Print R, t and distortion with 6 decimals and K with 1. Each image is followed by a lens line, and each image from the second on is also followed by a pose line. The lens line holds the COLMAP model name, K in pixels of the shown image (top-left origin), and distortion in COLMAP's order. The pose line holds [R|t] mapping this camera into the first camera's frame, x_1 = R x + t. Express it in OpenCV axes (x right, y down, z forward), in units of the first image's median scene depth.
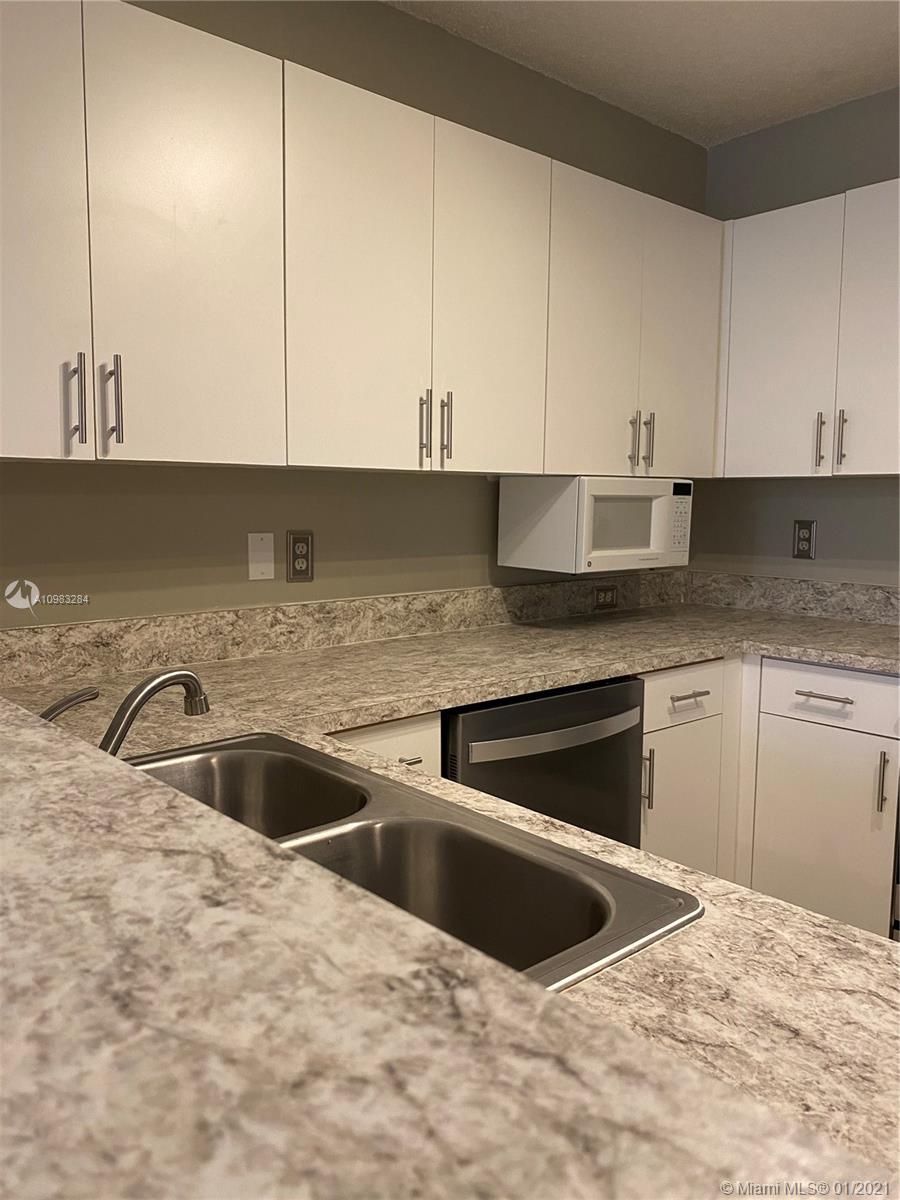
lens RADIAL K [[922.6, 0, 443.9], [0, 922.6, 596.2], [0, 0, 1]] dist [0.017243, 0.002902]
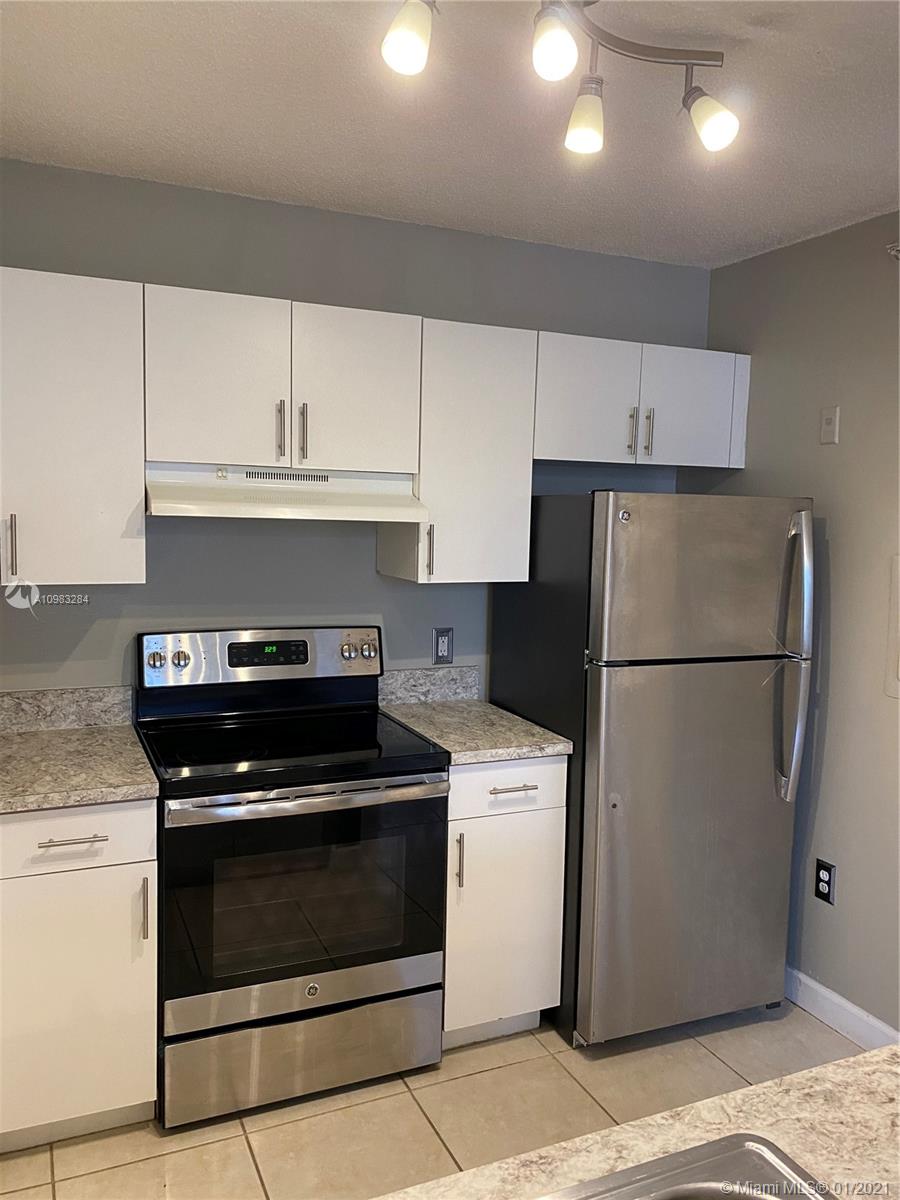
lens RADIAL K [[922.0, 0, 452.2], [0, 922.0, 597.7], [0, 0, 1]] dist [0.016595, 0.007405]
pose [[0.289126, -0.094585, 0.952607, -0.294268], [0.080427, 0.993989, 0.074283, -0.151265], [-0.953906, 0.055138, 0.294995, 0.335840]]
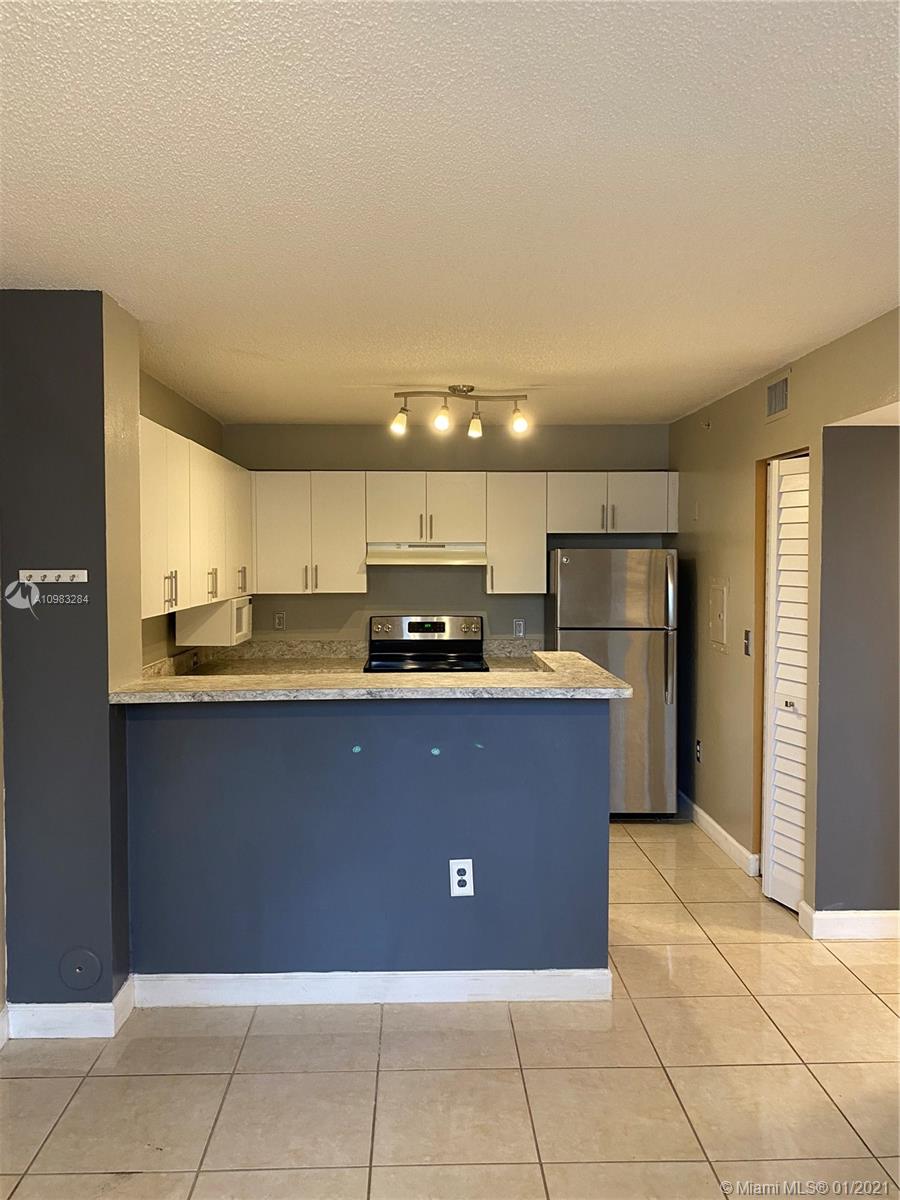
lens RADIAL K [[922.0, 0, 447.9], [0, 922.0, 599.7], [0, 0, 1]] dist [0.016595, 0.007405]
pose [[0.638772, -0.042951, 0.768196, -1.091812], [0.087859, 0.995982, -0.017370, -0.047671], [-0.764363, 0.078588, 0.639979, -0.679852]]
